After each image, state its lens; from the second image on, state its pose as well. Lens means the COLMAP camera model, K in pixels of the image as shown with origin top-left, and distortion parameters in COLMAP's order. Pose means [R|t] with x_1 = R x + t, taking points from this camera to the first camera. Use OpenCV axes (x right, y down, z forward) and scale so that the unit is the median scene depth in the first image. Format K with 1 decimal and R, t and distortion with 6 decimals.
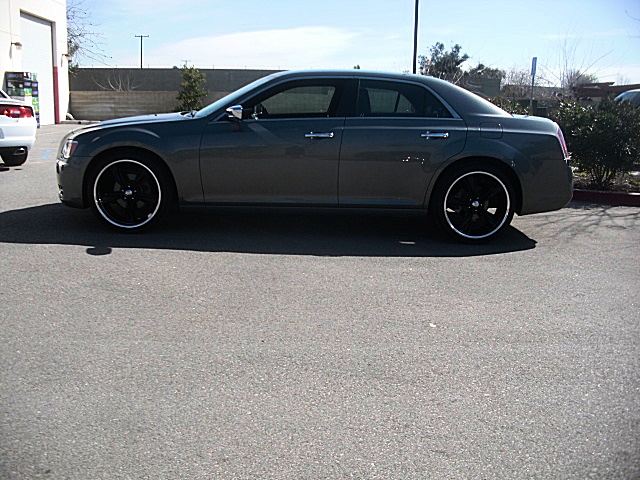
lens RADIAL K [[627.5, 0, 320.0], [0, 627.5, 240.0], [0, 0, 1]] dist [-0.220223, 0.213813]
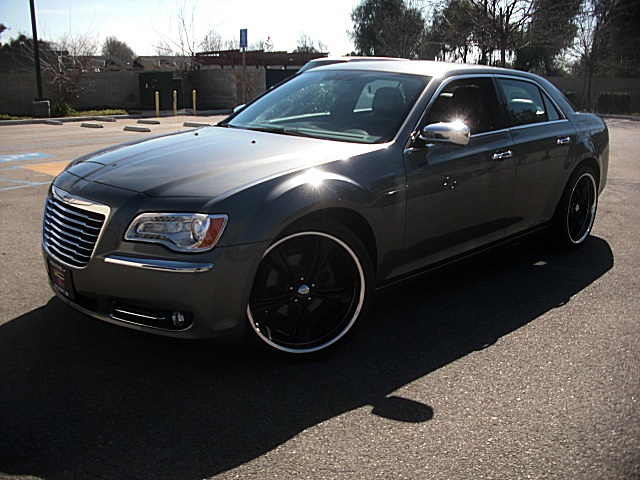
lens RADIAL K [[627.5, 0, 320.0], [0, 627.5, 240.0], [0, 0, 1]] dist [-0.220223, 0.213813]
pose [[0.743991, -0.195148, 0.639058, -0.544999], [0.163046, 0.980512, 0.109599, -0.150736], [-0.647992, 0.022655, 0.761310, 0.471645]]
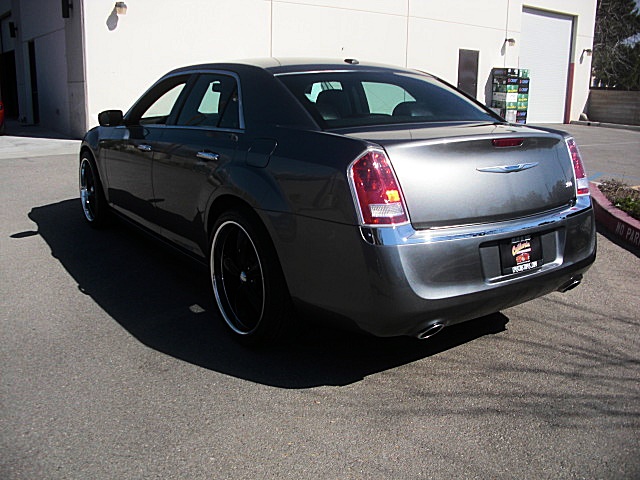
lens RADIAL K [[627.5, 0, 320.0], [0, 627.5, 240.0], [0, 0, 1]] dist [-0.220223, 0.213813]
pose [[0.534142, 0.185242, -0.824850, 0.658765], [-0.183427, 0.977849, 0.100822, -0.142339], [0.825256, 0.097446, 0.556288, 0.629548]]
